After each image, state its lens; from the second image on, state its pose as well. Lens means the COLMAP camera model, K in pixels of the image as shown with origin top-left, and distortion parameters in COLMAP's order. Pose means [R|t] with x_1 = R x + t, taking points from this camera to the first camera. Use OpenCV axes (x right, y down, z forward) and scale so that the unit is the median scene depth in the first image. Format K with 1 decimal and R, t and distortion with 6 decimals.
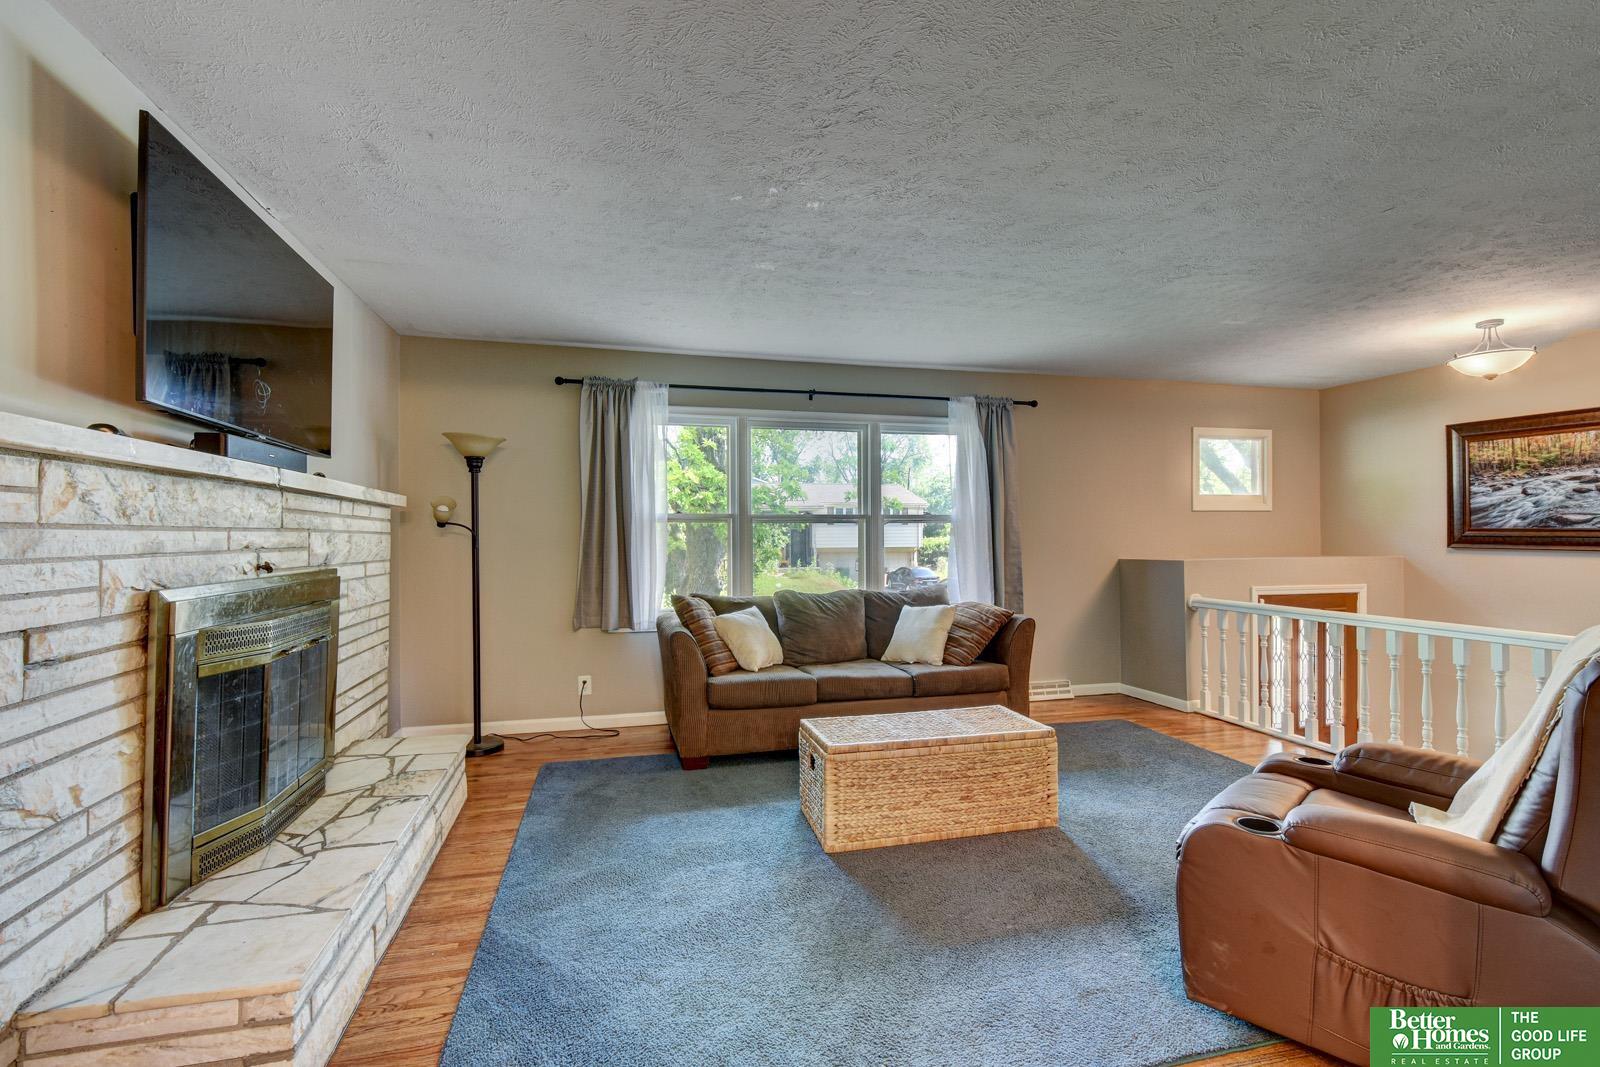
lens RADIAL K [[714.6, 0, 792.1], [0, 714.6, 533.1], [0, 0, 1]] dist [0.002370, -0.002899]
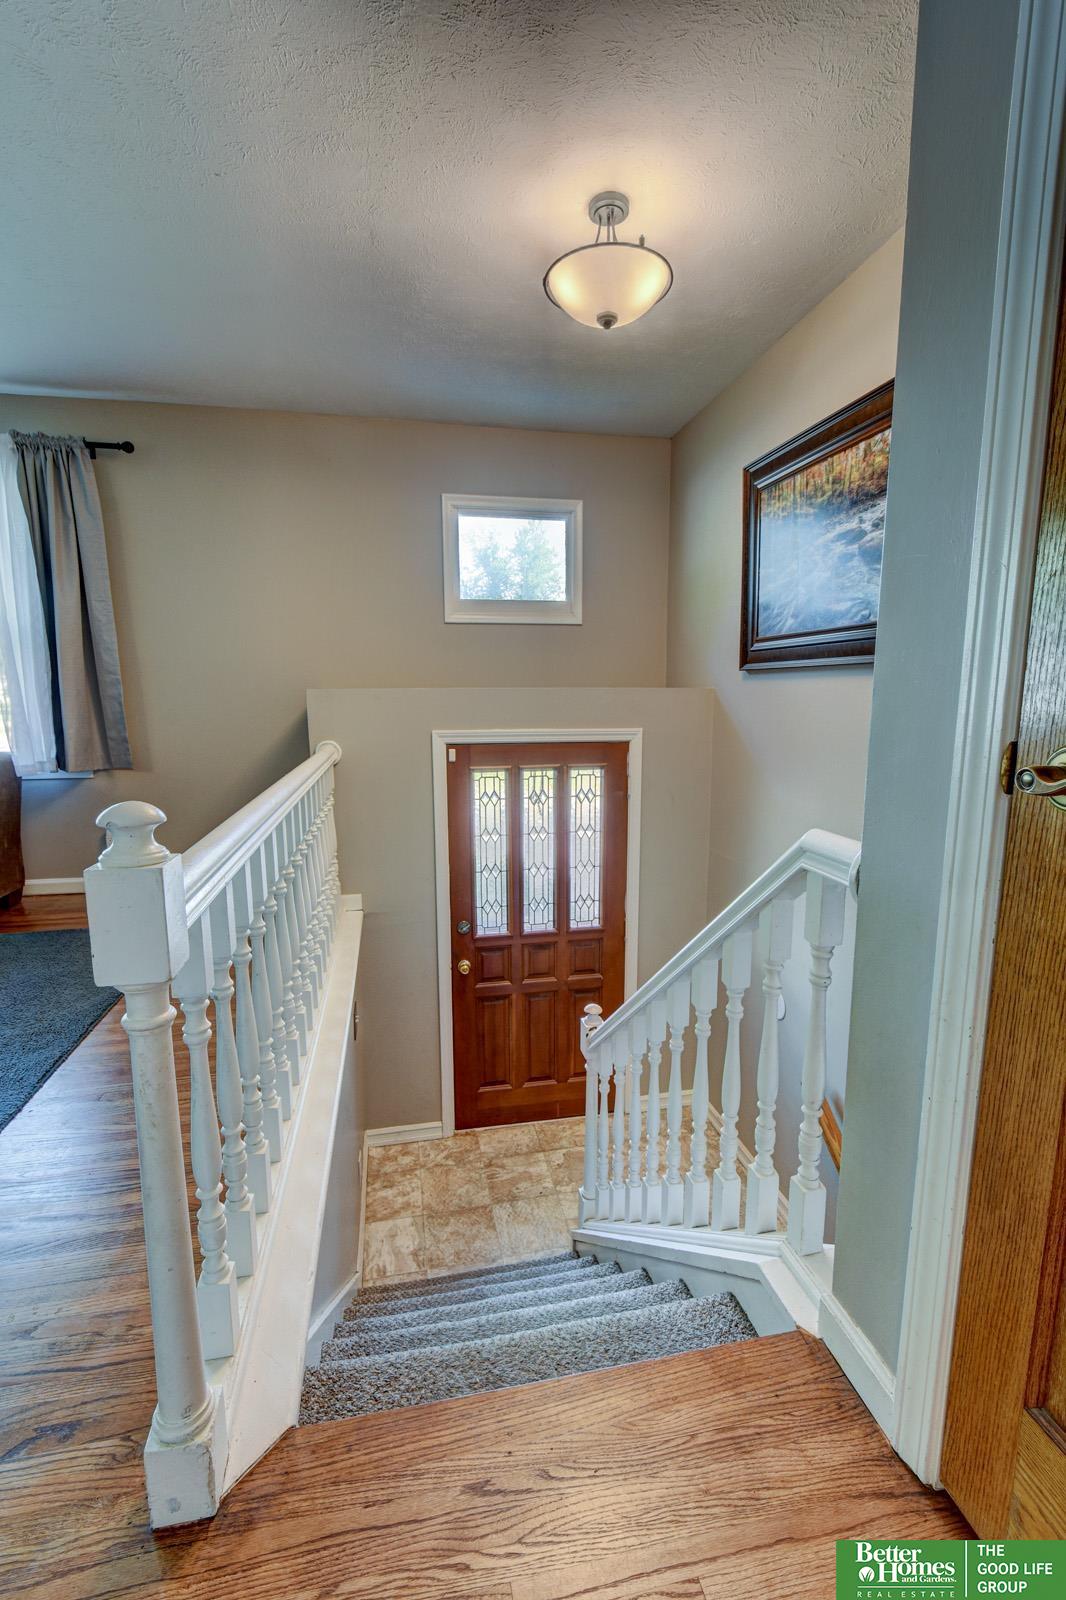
lens RADIAL K [[714.6, 0, 524.7], [0, 714.6, 821.2], [0, 0, 1]] dist [0.002370, -0.002899]
pose [[0.998534, 0.009405, -0.053312, 0.919711], [-0.000127, 0.985195, 0.171440, 0.053447], [0.054135, -0.171182, 0.983751, 0.399292]]
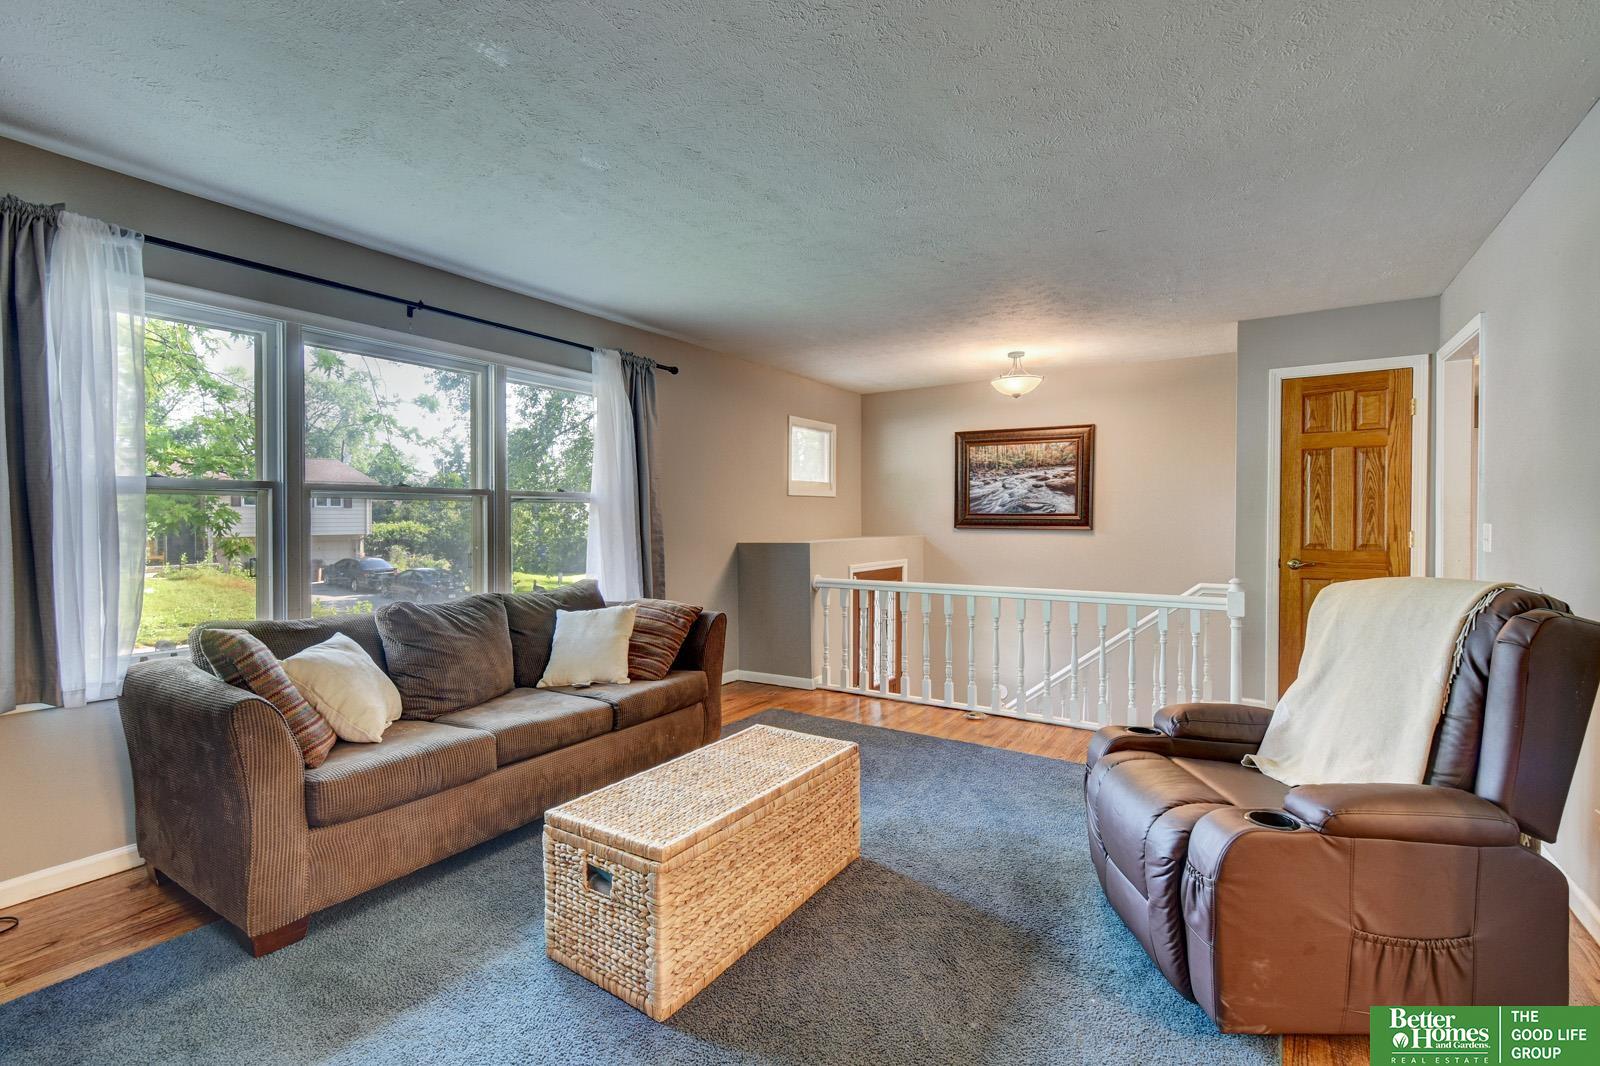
lens RADIAL K [[714.6, 0, 797.8], [0, 714.6, 521.7], [0, 0, 1]] dist [0.002370, -0.002899]
pose [[0.740083, -0.002535, 0.672511, -0.183176], [-0.000520, 0.999990, 0.004341, 0.004475], [-0.672516, -0.003562, 0.740074, 0.295564]]
